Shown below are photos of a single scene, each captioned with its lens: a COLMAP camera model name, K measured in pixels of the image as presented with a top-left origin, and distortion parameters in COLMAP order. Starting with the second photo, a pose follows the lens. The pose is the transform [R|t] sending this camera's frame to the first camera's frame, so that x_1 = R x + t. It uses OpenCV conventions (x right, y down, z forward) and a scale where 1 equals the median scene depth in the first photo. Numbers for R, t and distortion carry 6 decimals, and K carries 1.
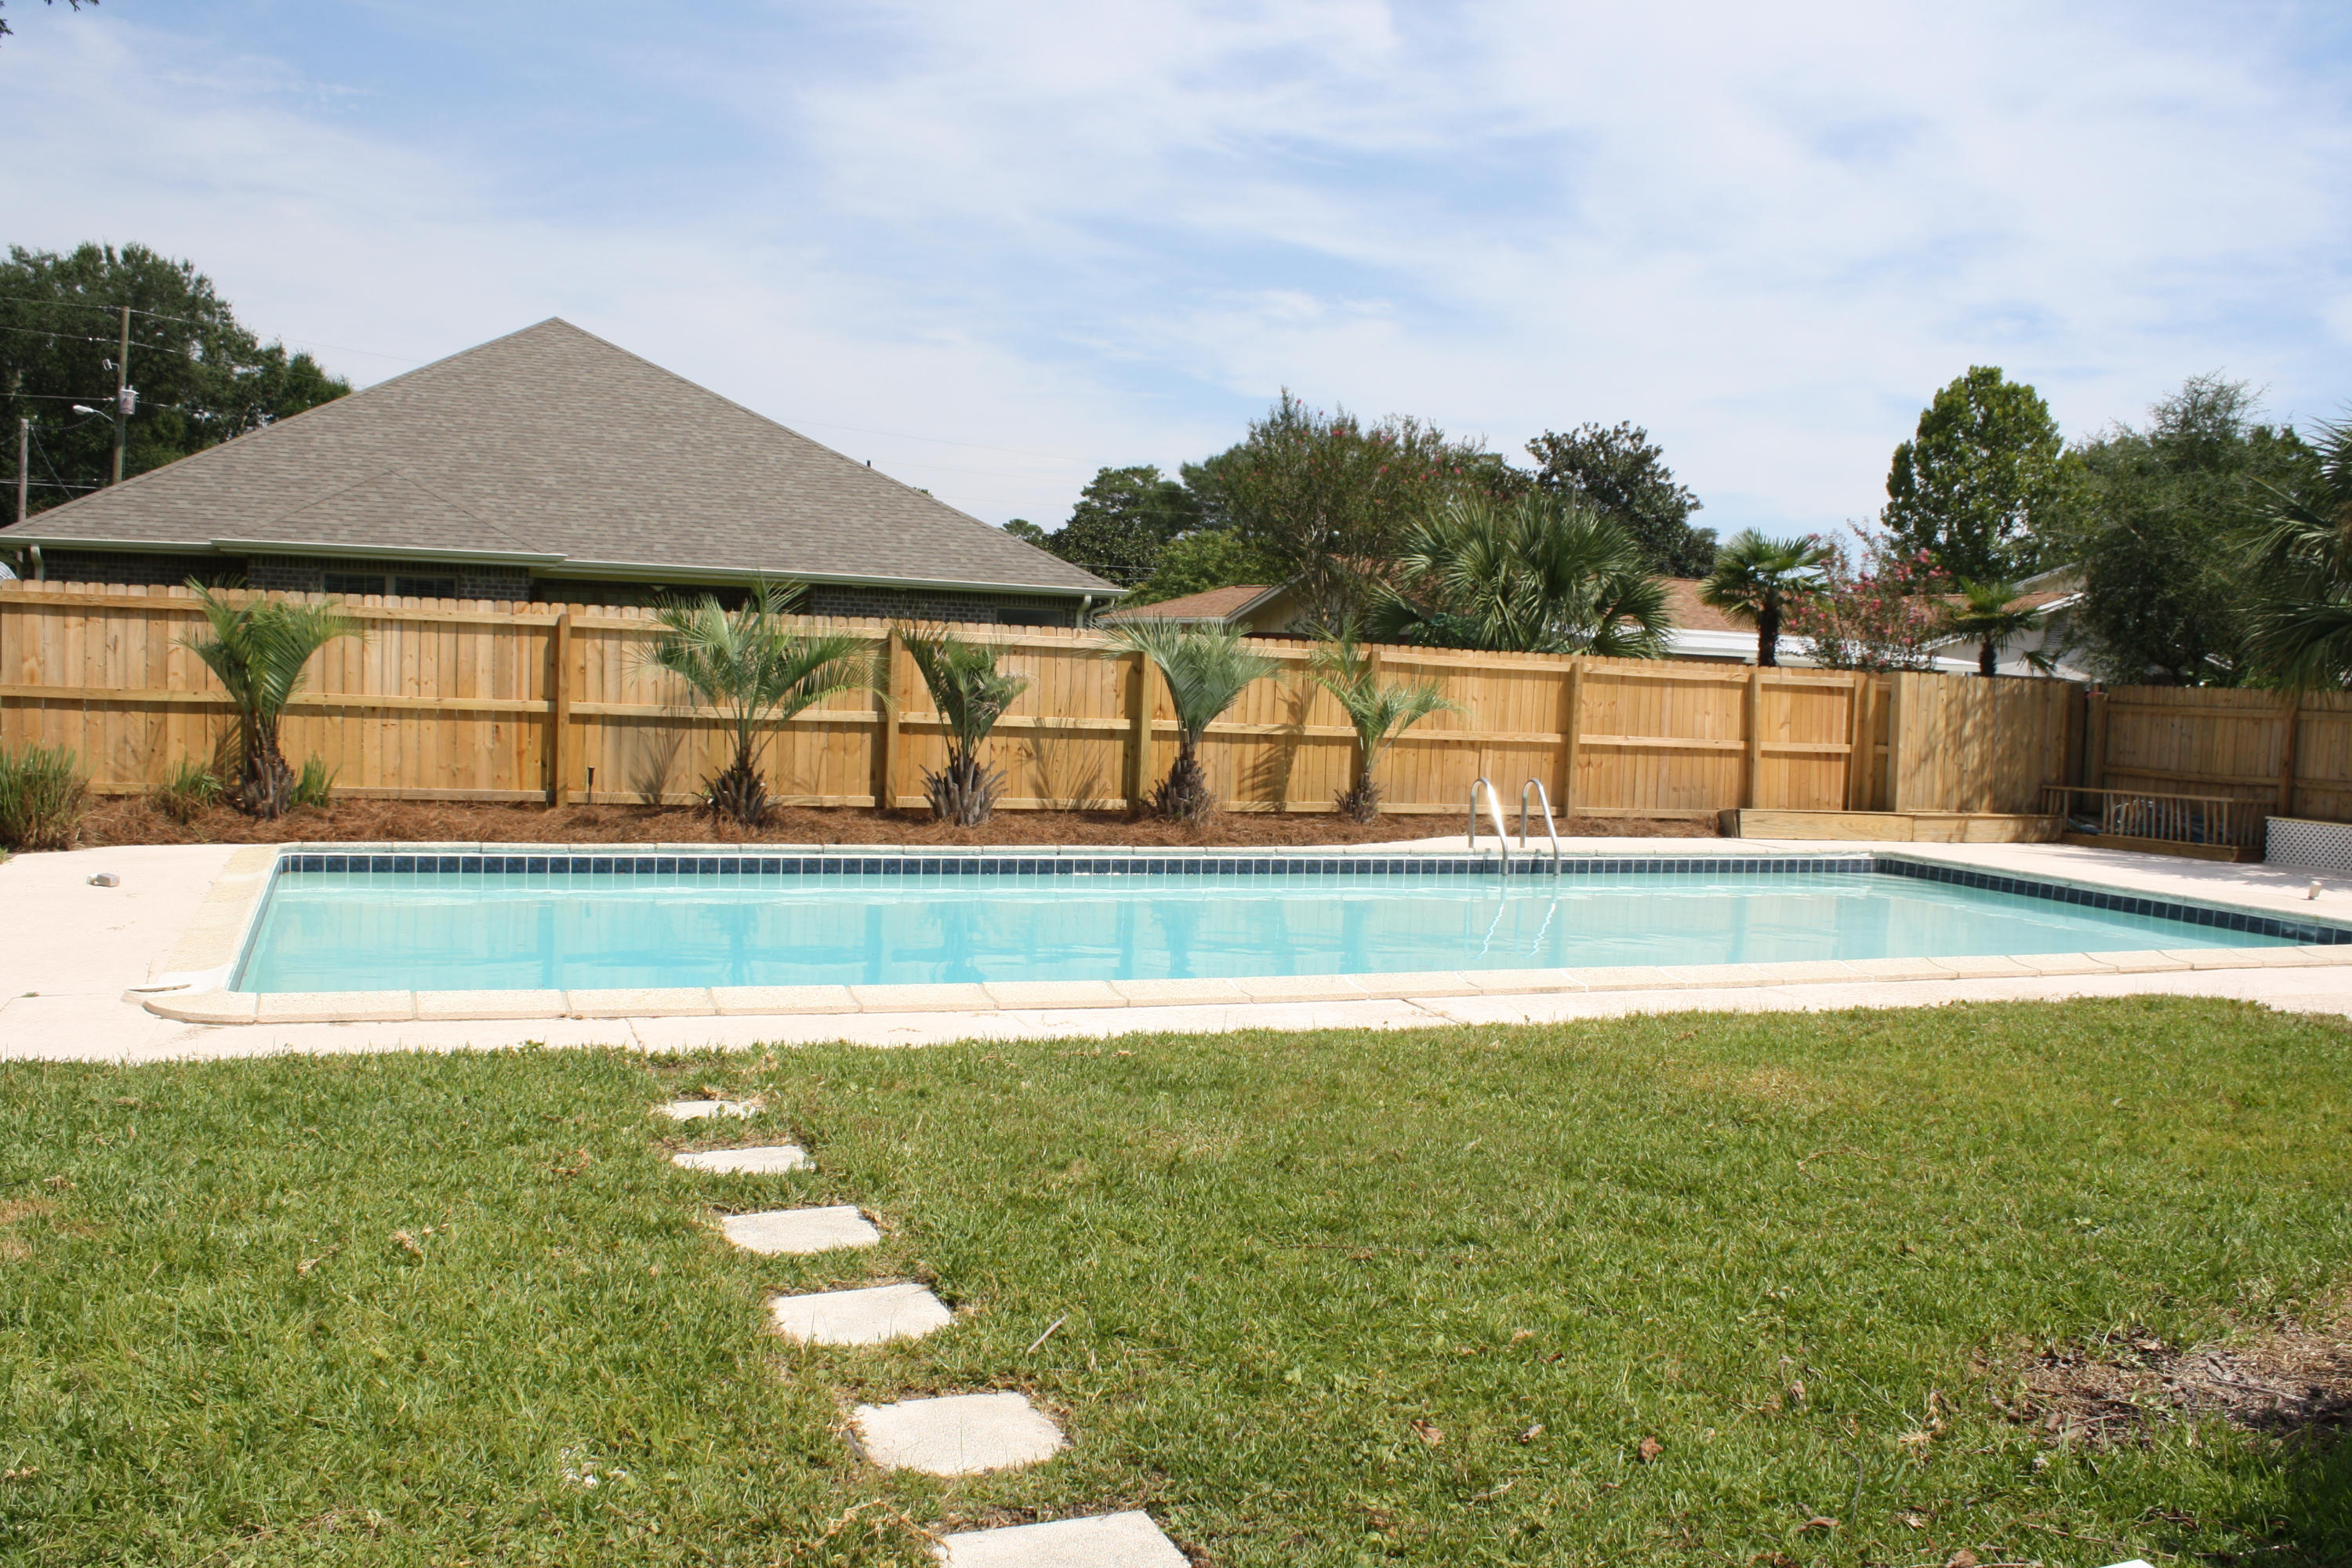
lens RADIAL K [[2047.1, 0, 1177.1], [0, 2047.1, 804.5], [0, 0, 1]] dist [-0.162412, 0.147099]
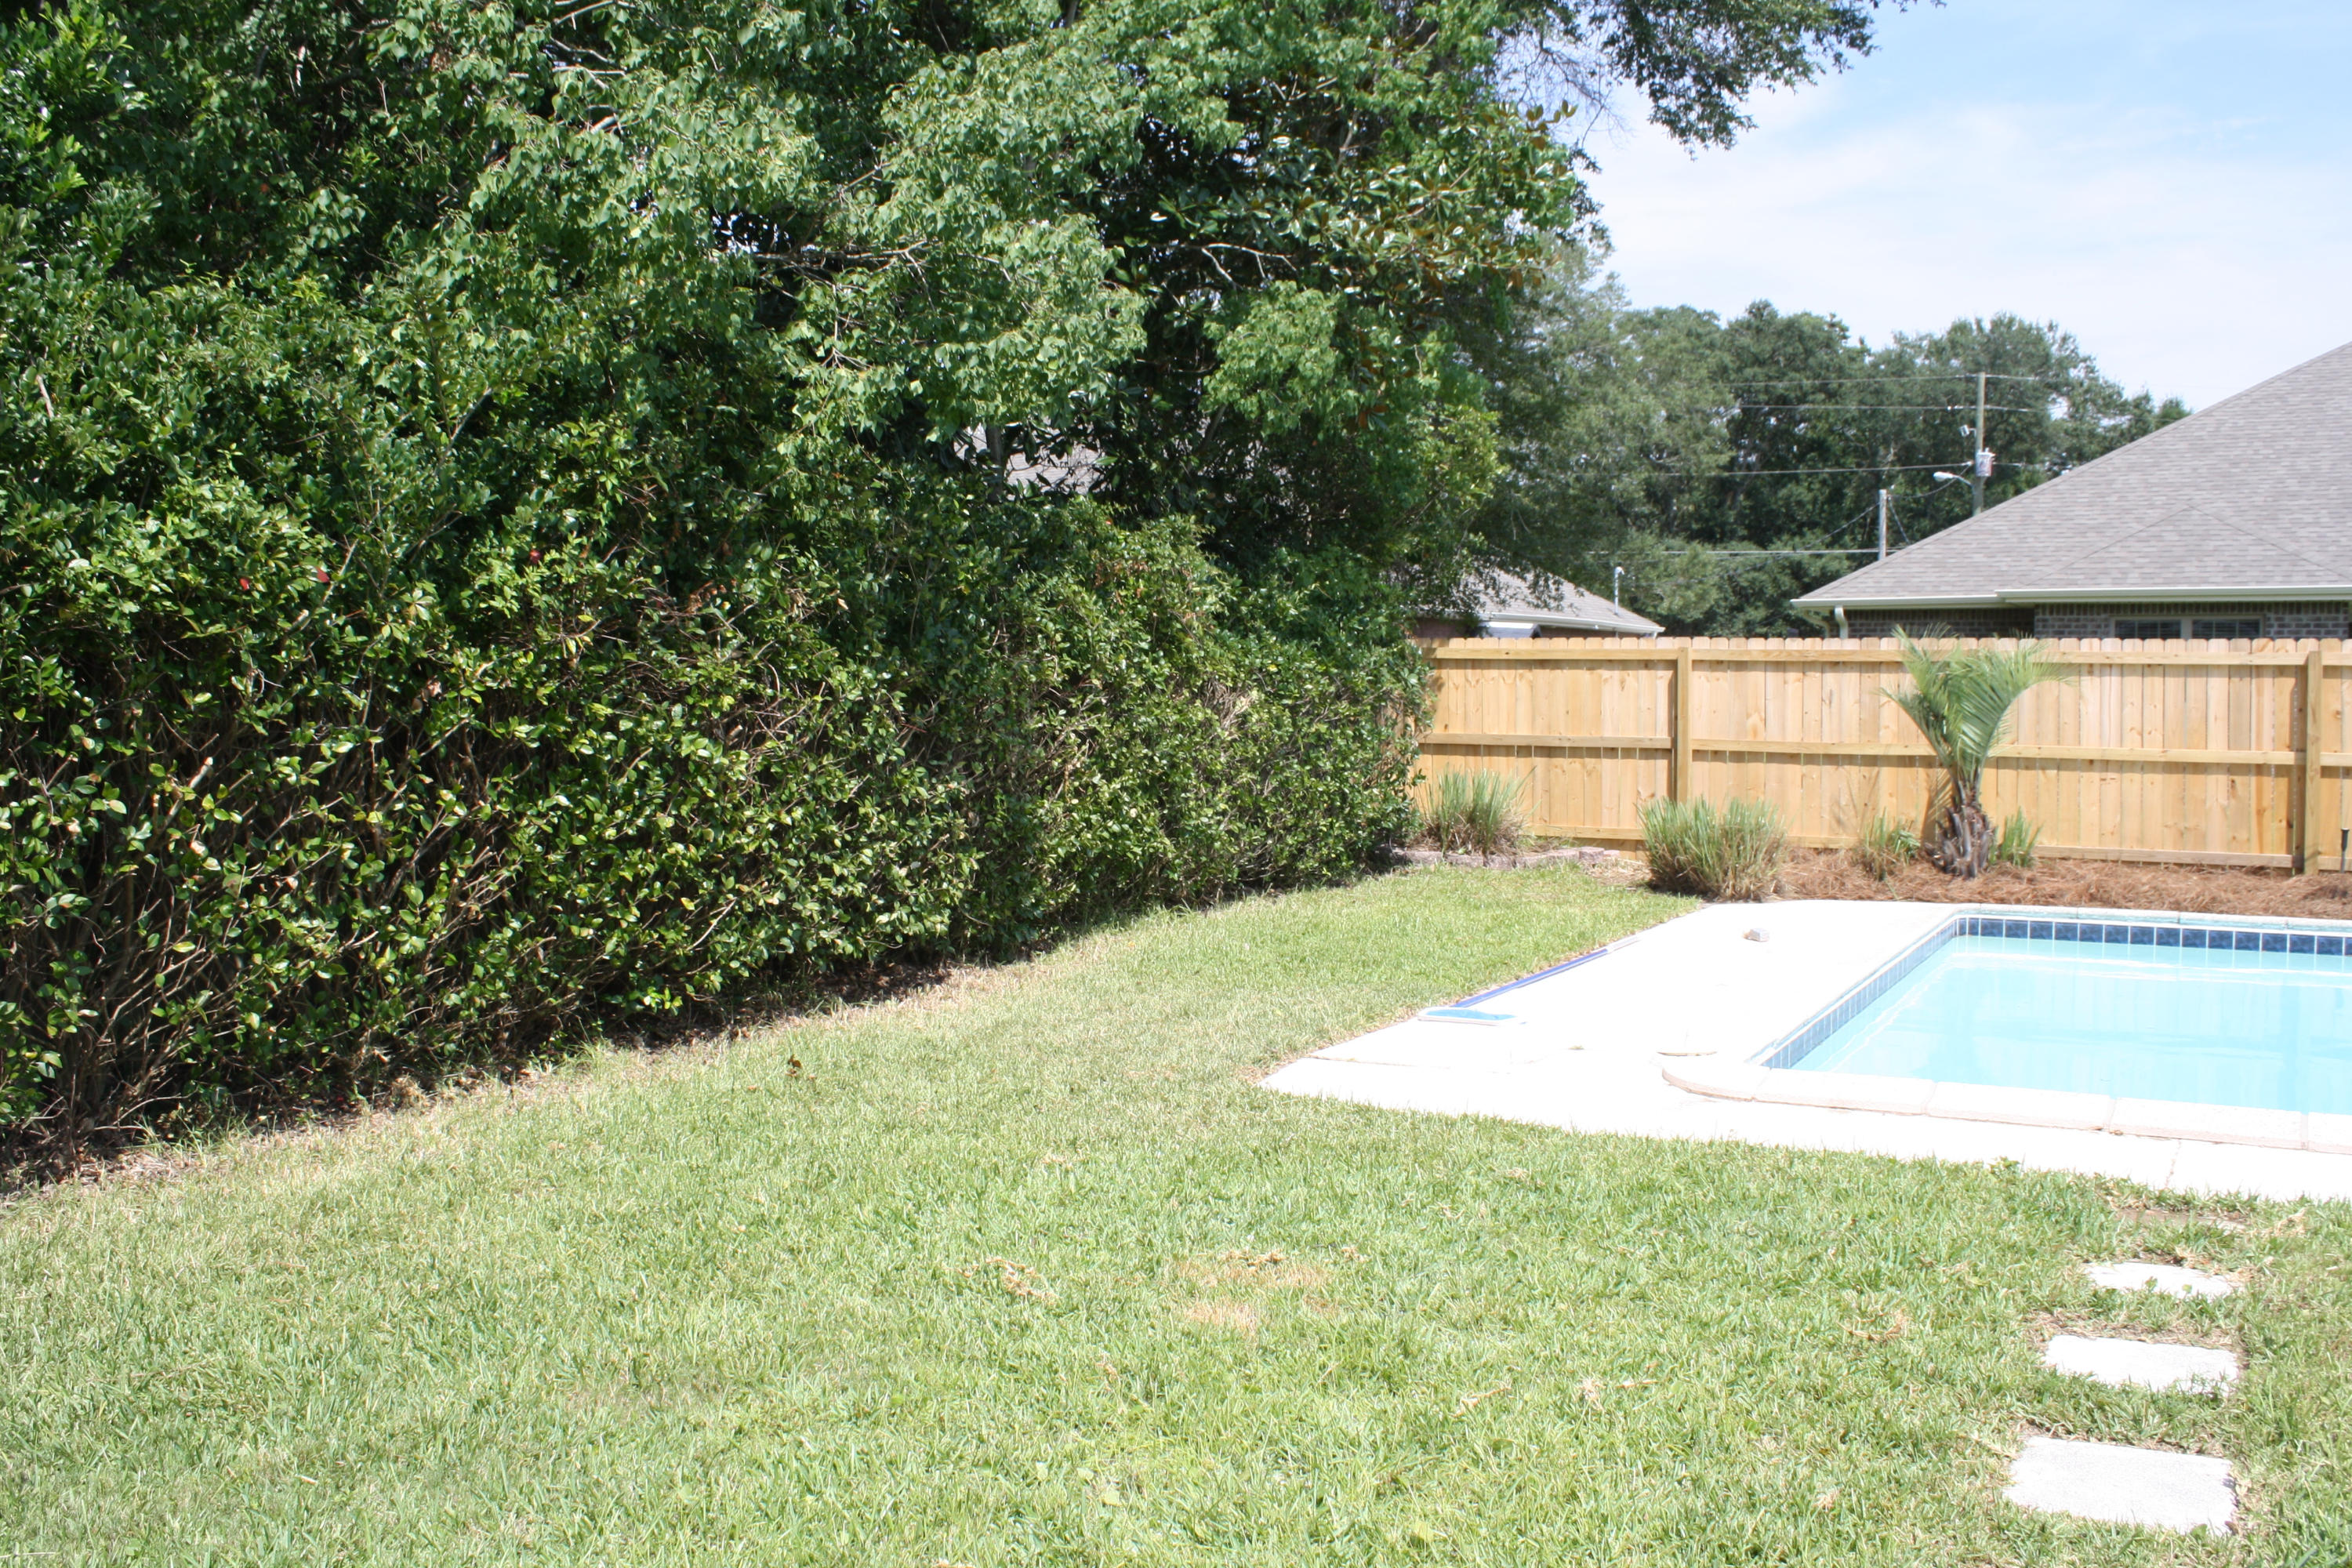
lens RADIAL K [[2047.1, 0, 1186.4], [0, 2047.1, 792.8], [0, 0, 1]] dist [-0.162412, 0.147099]
pose [[0.628514, 0.001656, -0.777796, 0.049846], [-0.027559, 0.999417, -0.020141, -0.003498], [0.777310, 0.034094, 0.628194, 0.100012]]
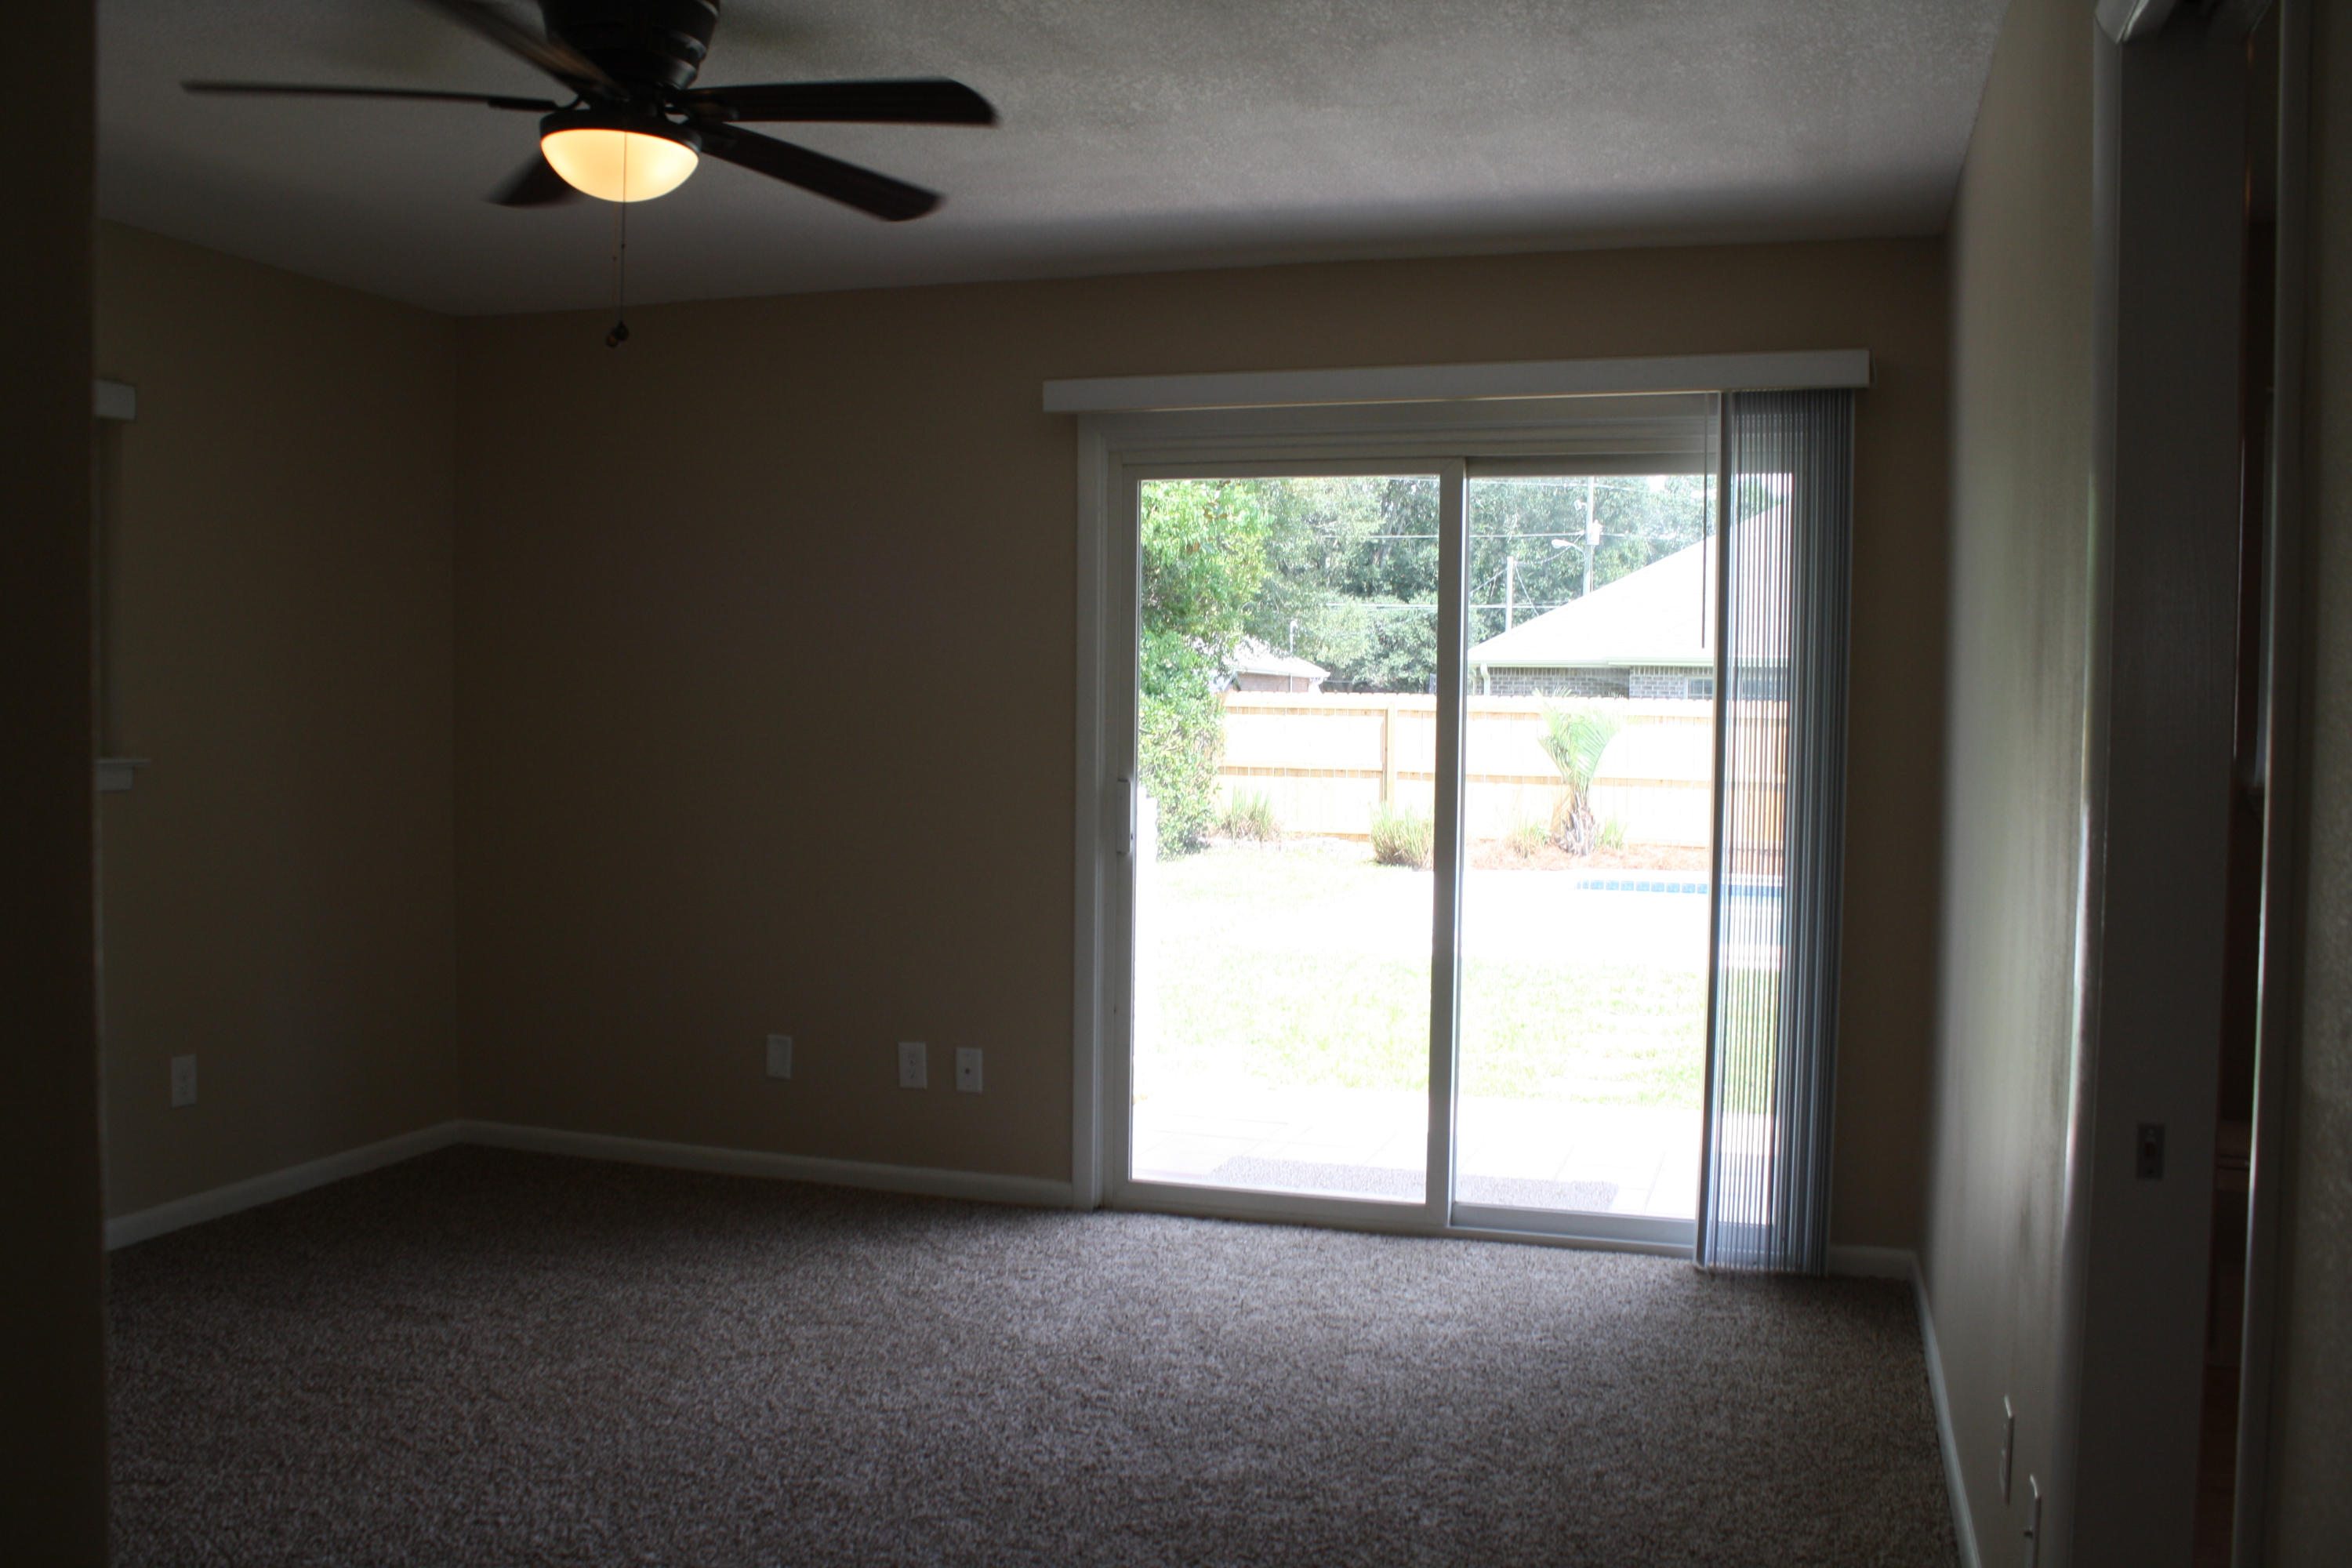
lens RADIAL K [[2047.1, 0, 1176.1], [0, 2047.1, 783.6], [0, 0, 1]] dist [-0.162412, 0.147099]
pose [[0.755932, -0.007582, -0.654606, 0.268479], [-0.028116, 0.998634, -0.044035, 0.025851], [0.654046, 0.051692, 0.754687, -0.288697]]
